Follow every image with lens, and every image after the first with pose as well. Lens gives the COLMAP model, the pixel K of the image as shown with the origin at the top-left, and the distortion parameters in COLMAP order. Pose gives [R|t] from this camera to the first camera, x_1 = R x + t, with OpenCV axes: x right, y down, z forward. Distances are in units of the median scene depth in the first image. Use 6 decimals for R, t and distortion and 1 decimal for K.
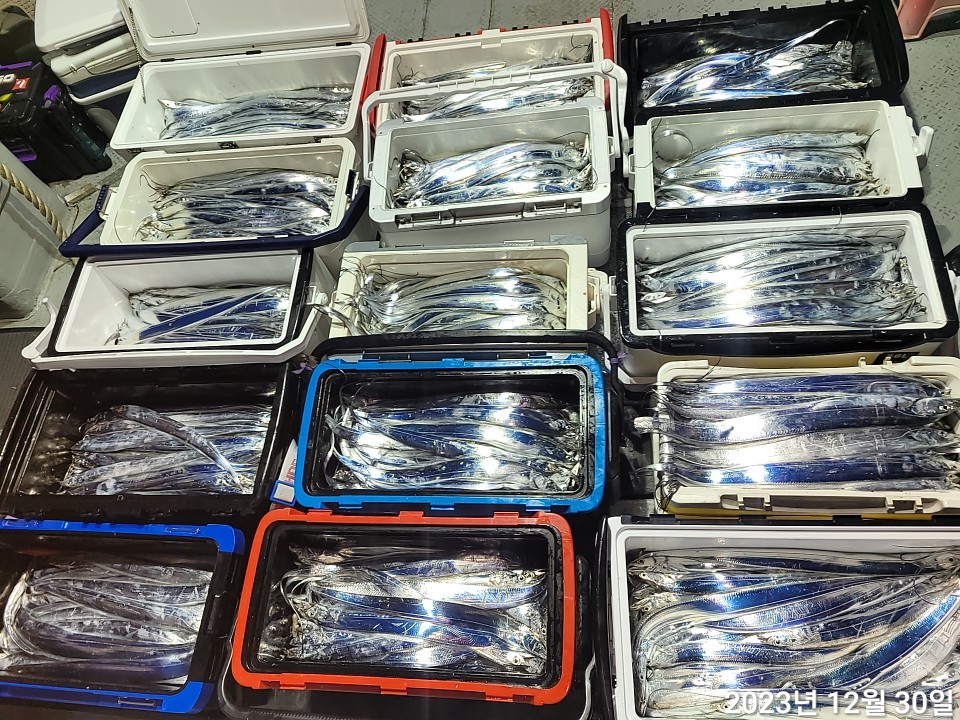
lens RADIAL K [[714.3, 0, 483.6], [0, 714.3, 359.7], [0, 0, 1]] dist [0.063966, -0.043303]
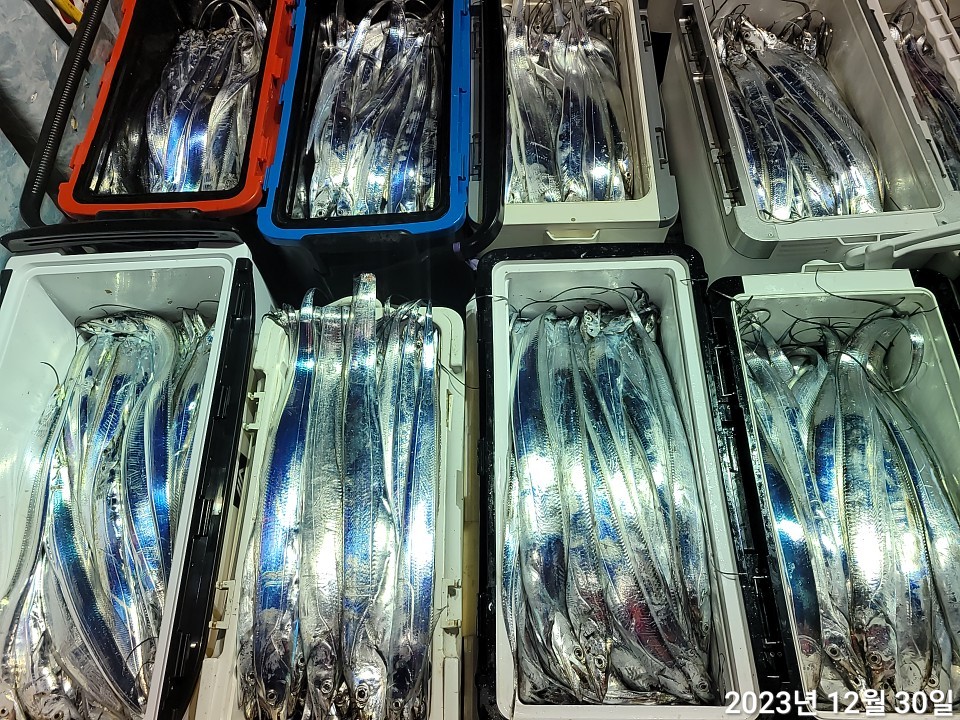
lens RADIAL K [[714.3, 0, 473.2], [0, 714.3, 351.5], [0, 0, 1]] dist [0.063966, -0.043303]
pose [[0.062165, 0.948337, -0.311115, 0.478749], [-0.876102, 0.201171, 0.438151, -0.289826], [0.478102, 0.245331, 0.843345, 0.401004]]
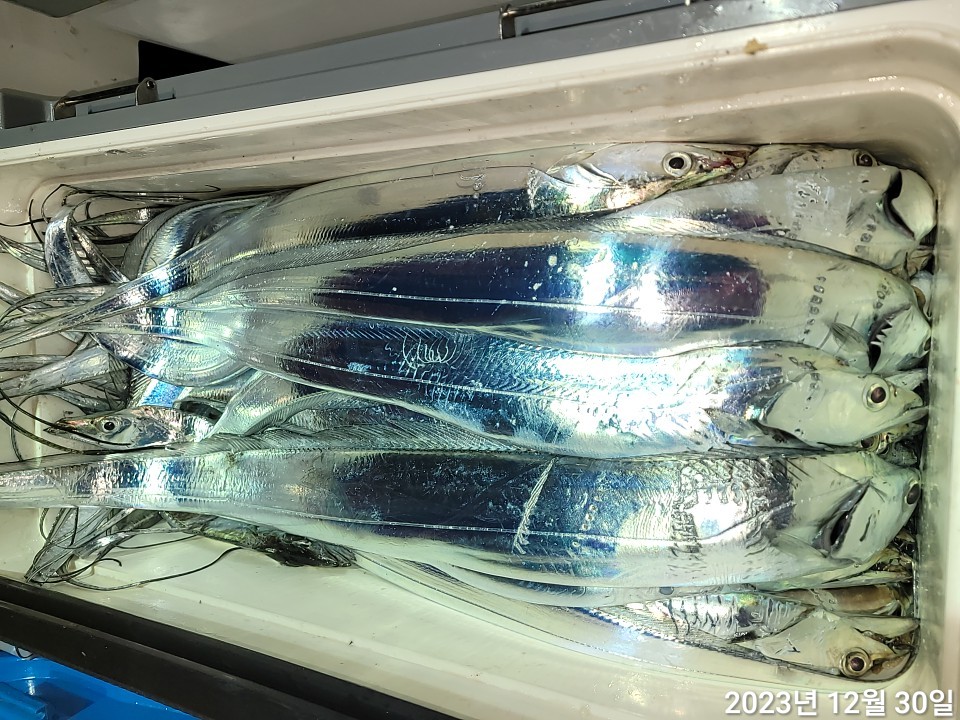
lens RADIAL K [[714.3, 0, 482.7], [0, 714.3, 342.5], [0, 0, 1]] dist [0.063966, -0.043303]
pose [[0.940808, -0.039296, -0.336654, 0.081177], [0.198729, 0.868566, 0.453981, -0.188461], [0.274567, -0.494012, 0.824964, 0.900183]]
